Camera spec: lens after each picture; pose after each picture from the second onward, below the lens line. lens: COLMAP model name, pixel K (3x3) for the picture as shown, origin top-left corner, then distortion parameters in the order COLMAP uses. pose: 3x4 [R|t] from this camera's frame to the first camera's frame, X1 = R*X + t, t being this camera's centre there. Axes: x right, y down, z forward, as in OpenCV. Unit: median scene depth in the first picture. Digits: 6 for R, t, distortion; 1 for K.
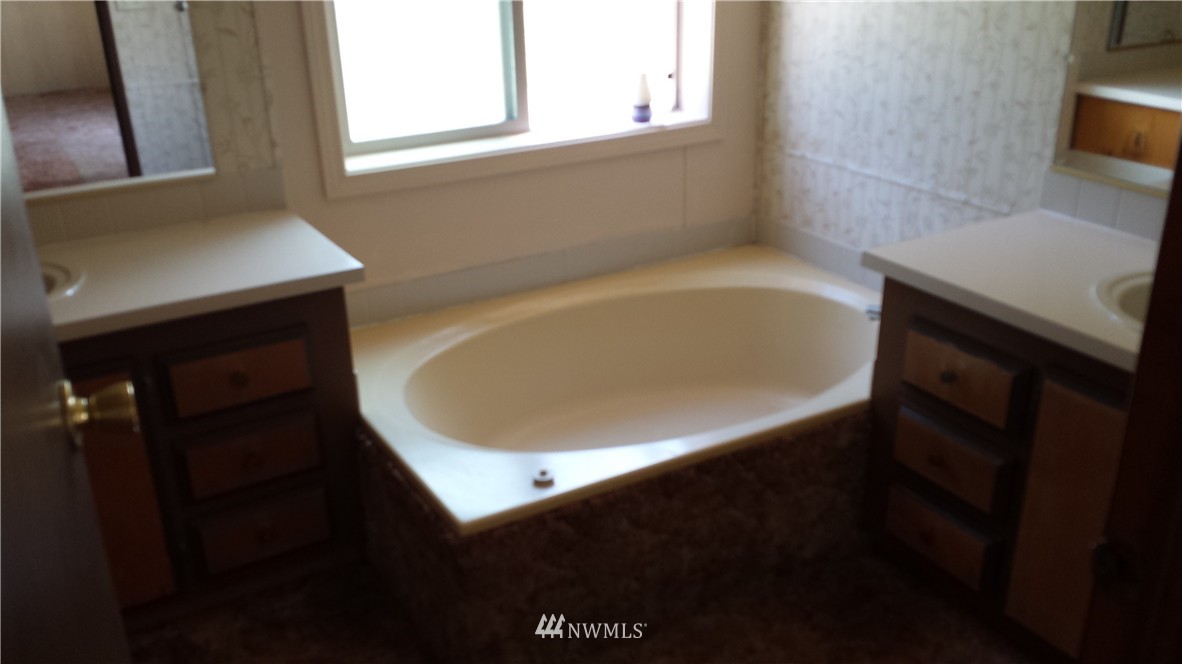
lens RADIAL K [[1115.3, 0, 600.4], [0, 1115.3, 331.9], [0, 0, 1]] dist [0.007363, 0.000000]
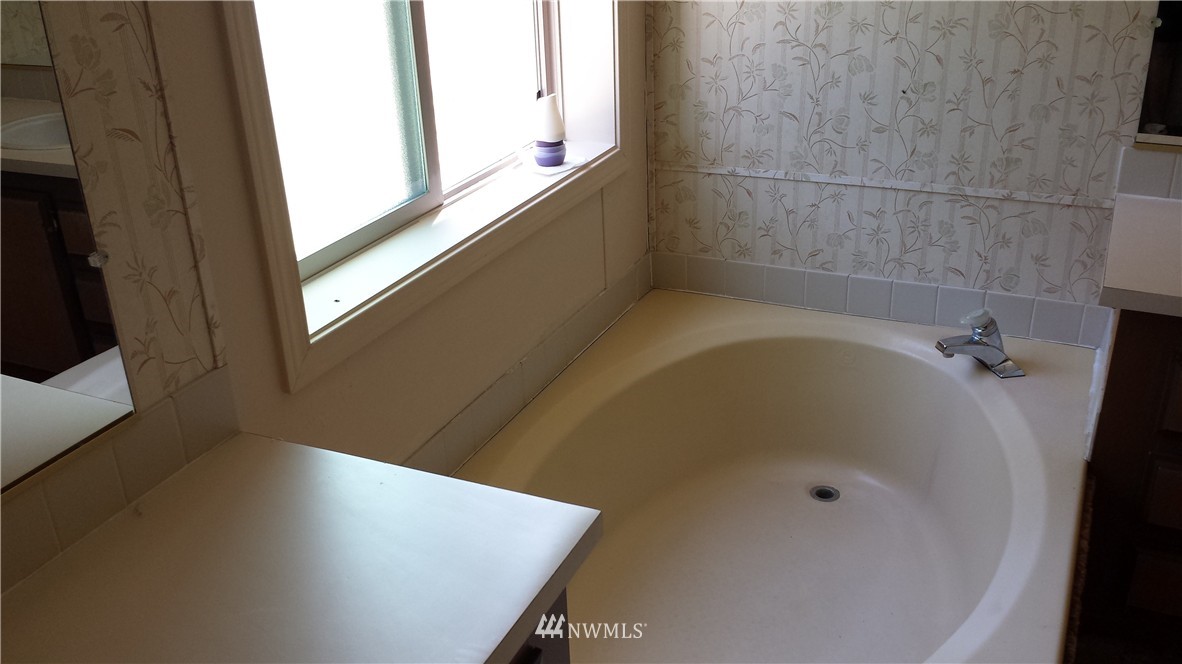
lens RADIAL K [[1115.3, 0, 589.1], [0, 1115.3, 337.2], [0, 0, 1]] dist [0.007363, 0.000000]
pose [[0.817584, -0.244900, 0.521133, -0.393367], [0.229936, 0.968612, 0.094450, -0.159280], [-0.527906, 0.042607, 0.848233, 0.418245]]
